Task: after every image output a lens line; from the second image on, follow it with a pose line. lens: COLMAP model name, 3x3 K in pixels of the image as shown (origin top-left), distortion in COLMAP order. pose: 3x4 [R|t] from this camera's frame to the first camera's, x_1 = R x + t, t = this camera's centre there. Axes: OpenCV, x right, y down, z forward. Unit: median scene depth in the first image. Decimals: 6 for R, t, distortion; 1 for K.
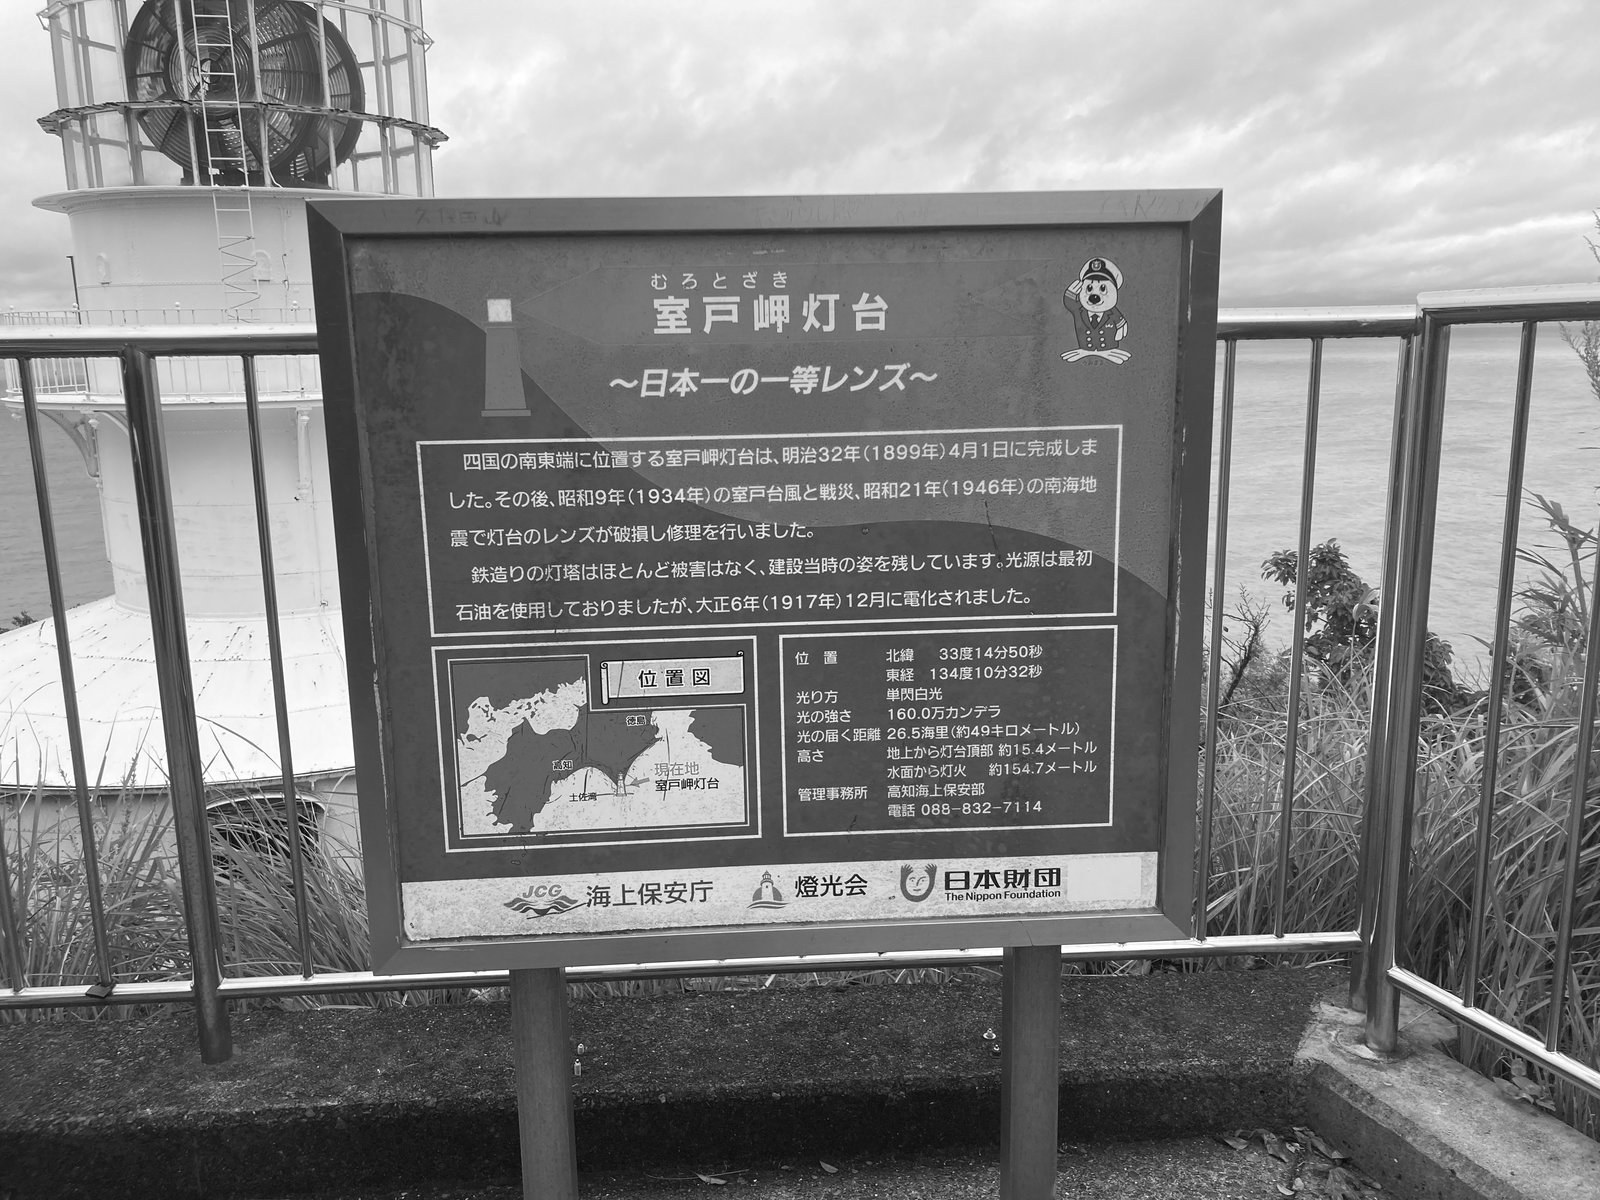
lens RADIAL K [[1281.2, 0, 760.9], [0, 1281.2, 623.7], [0, 0, 1]] dist [0.080045, -0.004789]
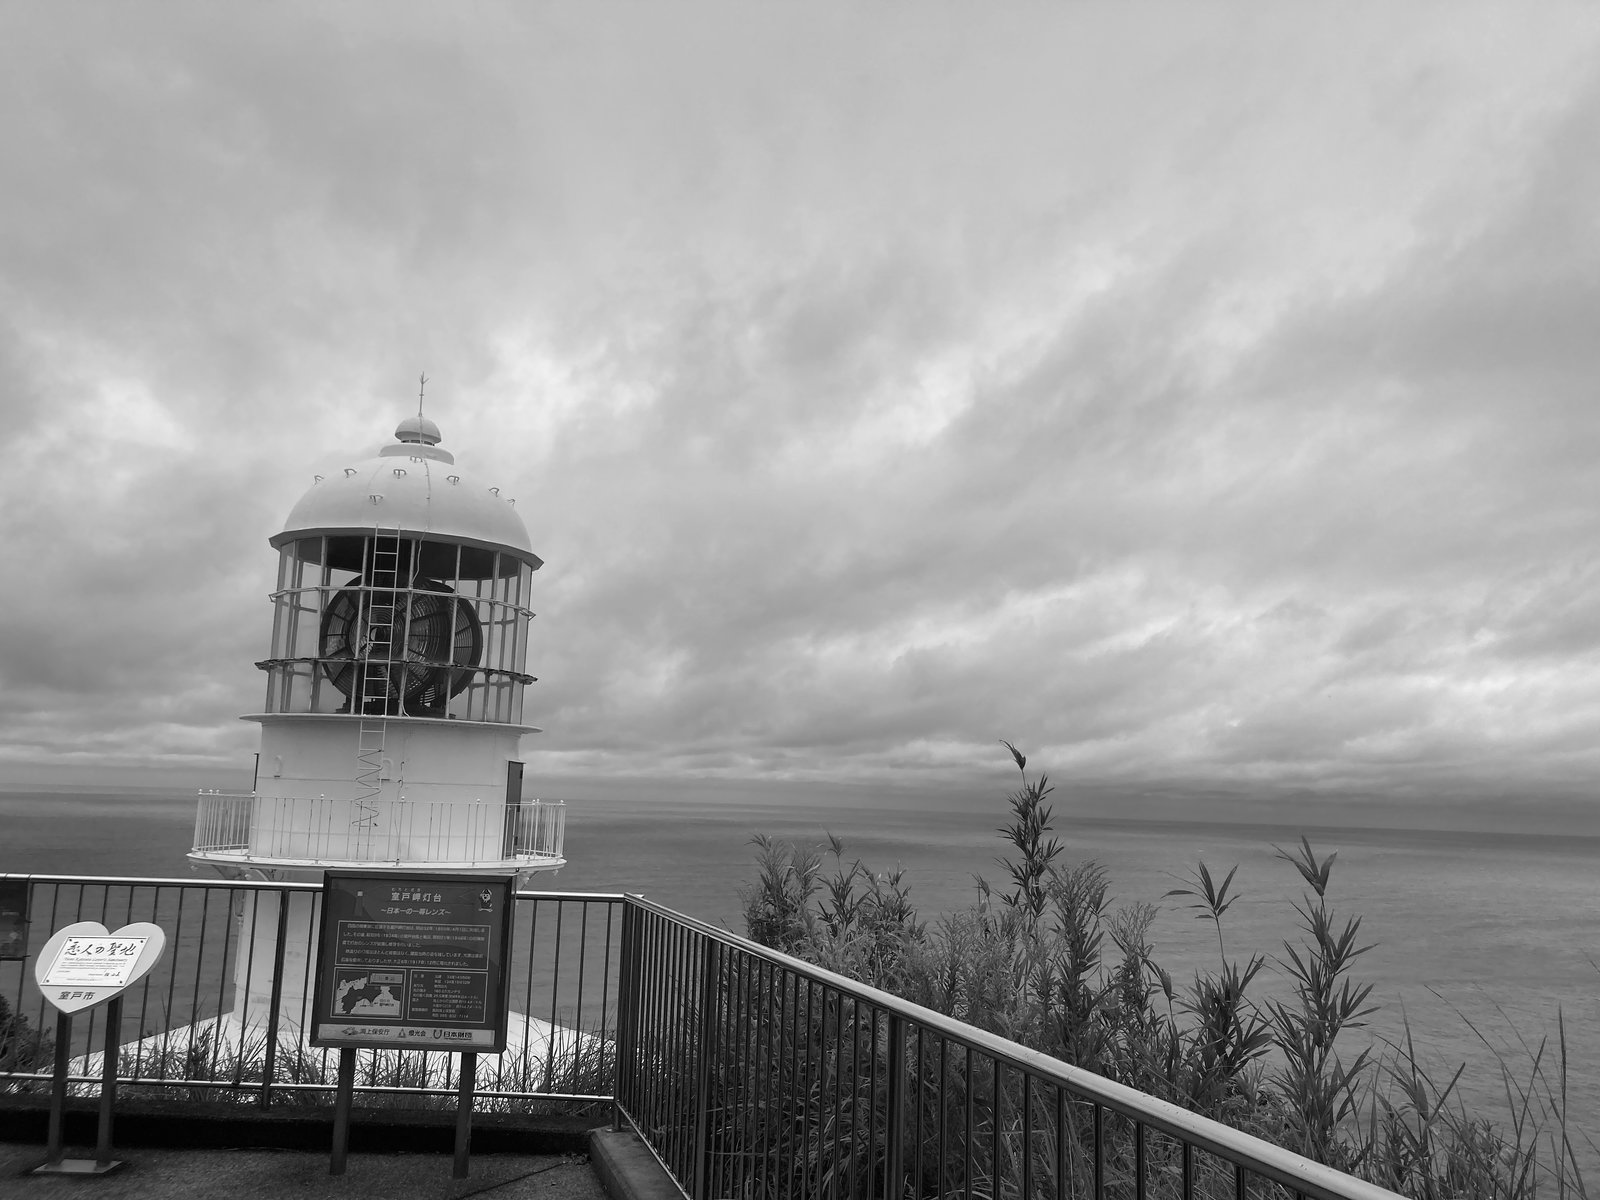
lens RADIAL K [[1306.7, 0, 751.3], [0, 1306.7, 589.0], [0, 0, 1]] dist [0.005714, 0.001362]
pose [[0.993908, 0.030579, -0.105887, 1.598065], [-0.067565, 0.928090, -0.366176, 0.358367], [0.087075, 0.371099, 0.924502, -3.510462]]
